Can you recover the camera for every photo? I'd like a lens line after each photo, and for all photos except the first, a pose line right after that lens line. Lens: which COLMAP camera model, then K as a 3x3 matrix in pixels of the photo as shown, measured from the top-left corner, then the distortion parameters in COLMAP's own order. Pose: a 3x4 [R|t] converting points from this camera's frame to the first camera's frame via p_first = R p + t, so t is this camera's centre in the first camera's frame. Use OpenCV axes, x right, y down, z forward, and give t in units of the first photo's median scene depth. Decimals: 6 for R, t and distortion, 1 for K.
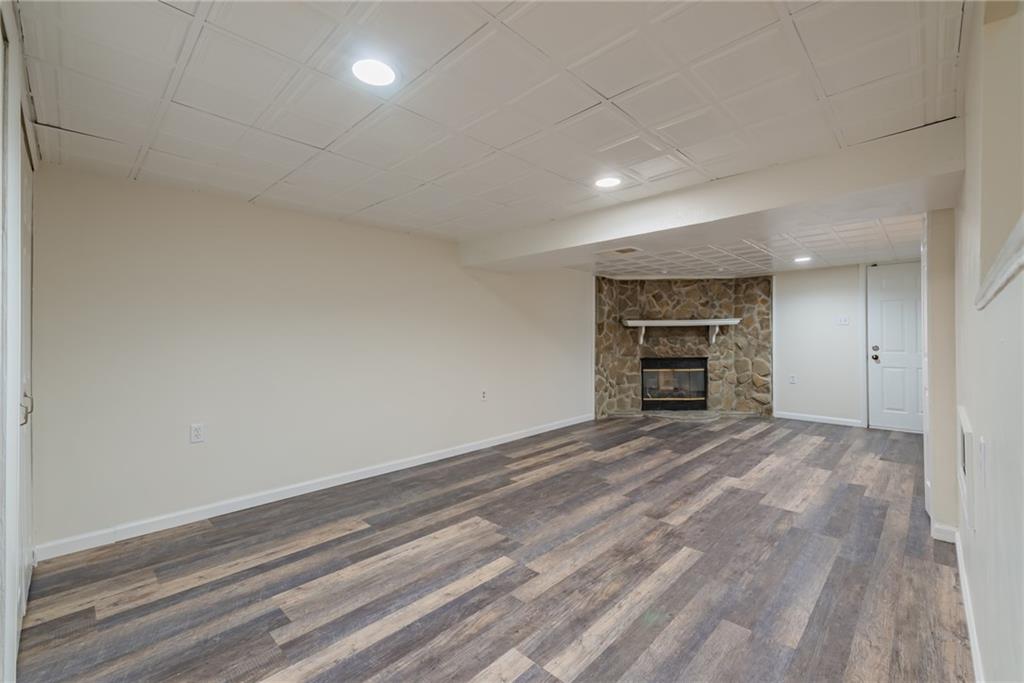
lens RADIAL K [[427.1, 0, 510.2], [0, 427.1, 342.6], [0, 0, 1]] dist [0.013276, -0.000133]
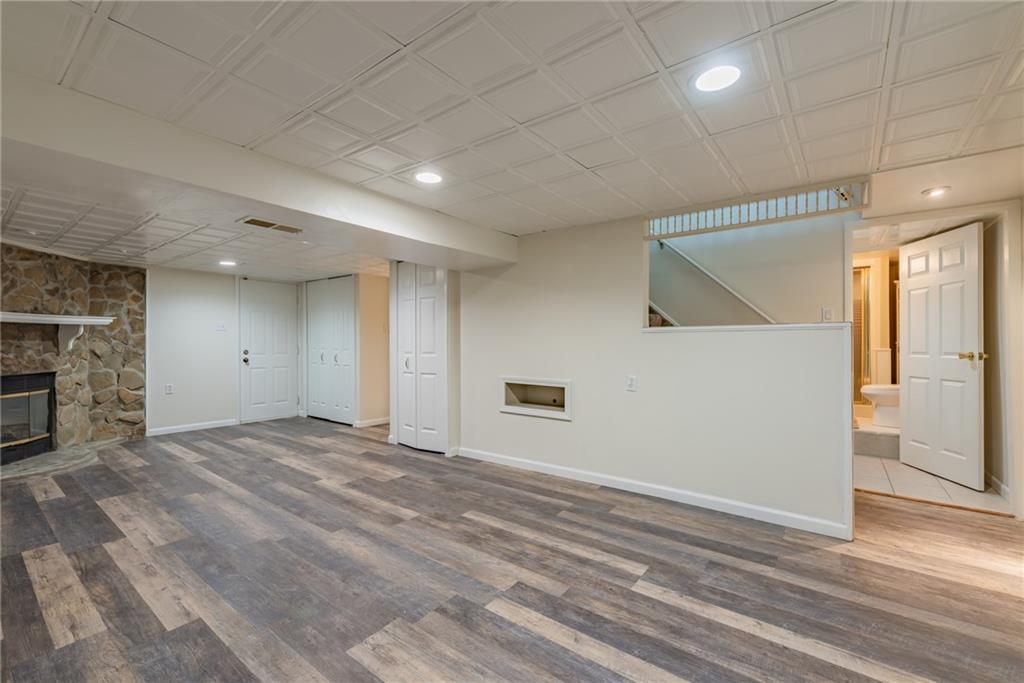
lens RADIAL K [[427.1, 0, 510.2], [0, 427.1, 342.6], [0, 0, 1]] dist [0.013276, -0.000133]
pose [[-0.118997, 0.002638, 0.992891, -0.547240], [0.011883, 0.999929, -0.001233, -0.003405], [-0.992823, 0.011652, -0.119020, 0.684213]]
